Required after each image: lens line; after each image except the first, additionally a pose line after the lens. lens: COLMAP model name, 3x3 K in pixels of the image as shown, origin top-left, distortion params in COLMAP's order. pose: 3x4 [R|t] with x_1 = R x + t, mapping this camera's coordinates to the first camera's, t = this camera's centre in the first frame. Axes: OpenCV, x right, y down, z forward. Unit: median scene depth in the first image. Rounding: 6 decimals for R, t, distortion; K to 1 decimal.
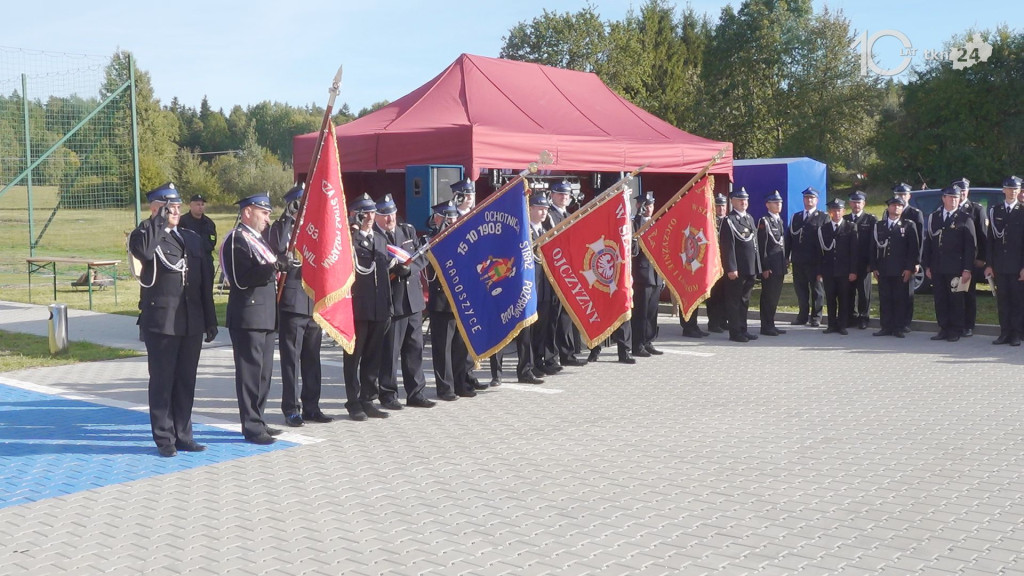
lens RADIAL K [[1091.2, 0, 518.9], [0, 1091.2, 289.4], [0, 0, 1]] dist [-0.011228, 0.000000]
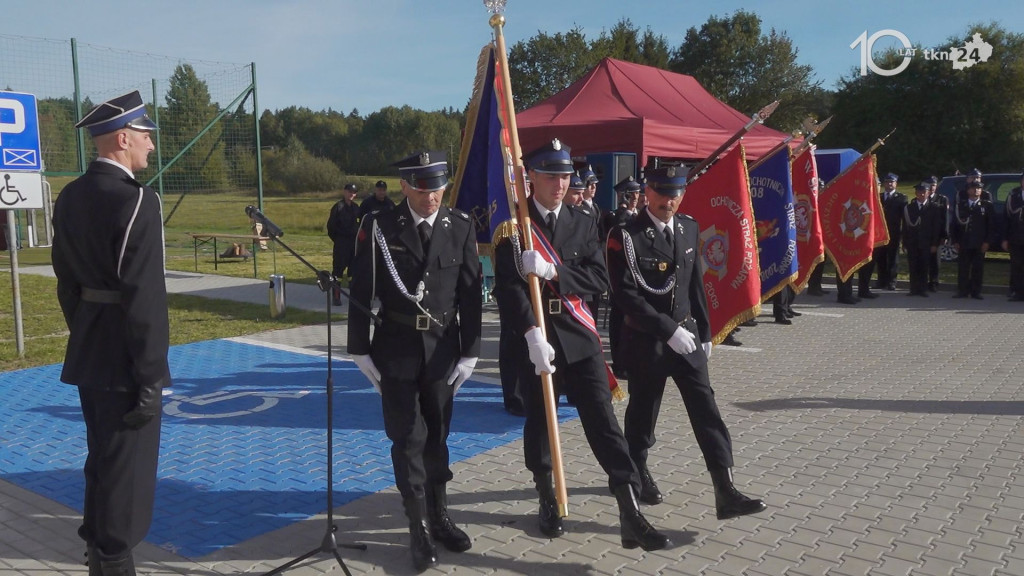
lens RADIAL K [[862.9, 0, 506.7], [0, 862.9, 287.2], [0, 0, 1]] dist [-0.017125, 0.003489]
pose [[0.999484, -0.004568, 0.031804, -0.120463], [0.003458, 0.999386, 0.034870, -0.002368], [-0.031944, -0.034742, 0.998886, 0.049046]]
